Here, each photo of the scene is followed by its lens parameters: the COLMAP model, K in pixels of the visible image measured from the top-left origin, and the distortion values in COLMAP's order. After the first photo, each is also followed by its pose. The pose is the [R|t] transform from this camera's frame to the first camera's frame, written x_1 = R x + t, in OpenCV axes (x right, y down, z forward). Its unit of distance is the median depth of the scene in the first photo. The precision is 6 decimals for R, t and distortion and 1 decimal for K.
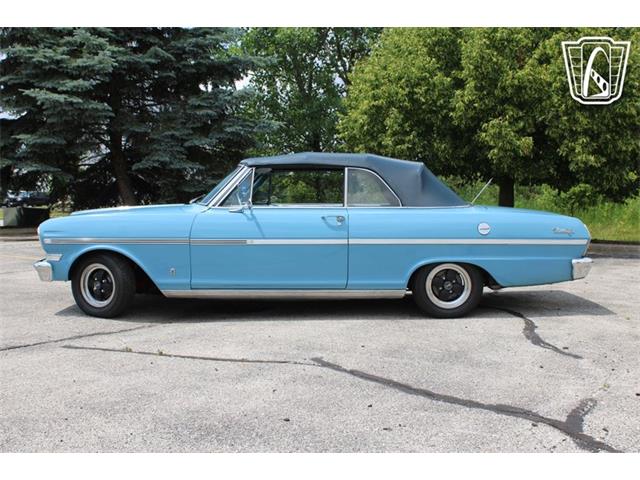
lens RADIAL K [[778.6, 0, 320.0], [0, 778.6, 240.0], [0, 0, 1]] dist [-0.081487, 0.031516]
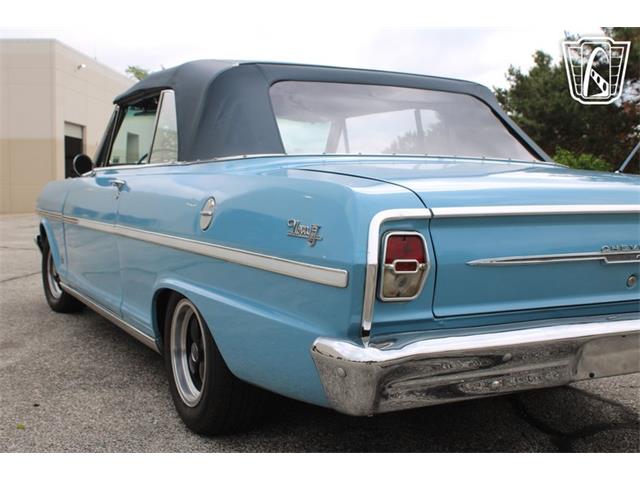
lens RADIAL K [[778.6, 0, 320.0], [0, 778.6, 240.0], [0, 0, 1]] dist [-0.081487, 0.031516]
pose [[0.495997, 0.061036, -0.866177, 0.546880], [-0.050746, 0.997859, 0.041257, -0.019812], [0.866840, 0.023492, 0.498032, 0.837161]]
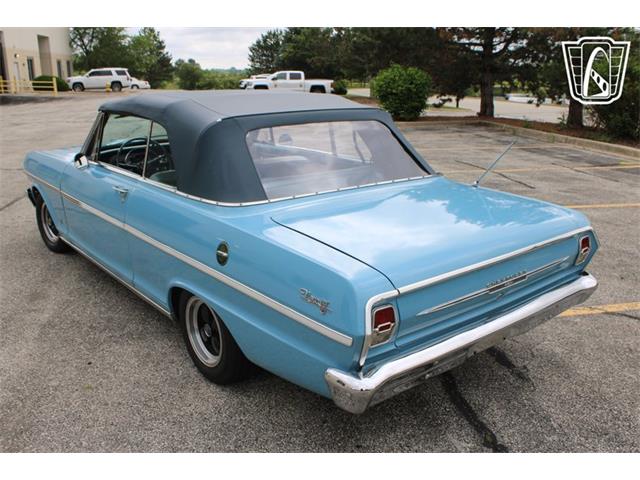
lens RADIAL K [[594.5, 0, 320.0], [0, 594.5, 240.0], [0, 0, 1]] dist [-0.171227, 0.183065]
pose [[0.657126, 0.210162, -0.723890, 0.536426], [-0.041415, 0.968962, 0.243716, -0.123788], [0.752642, -0.130172, 0.645434, 0.764555]]
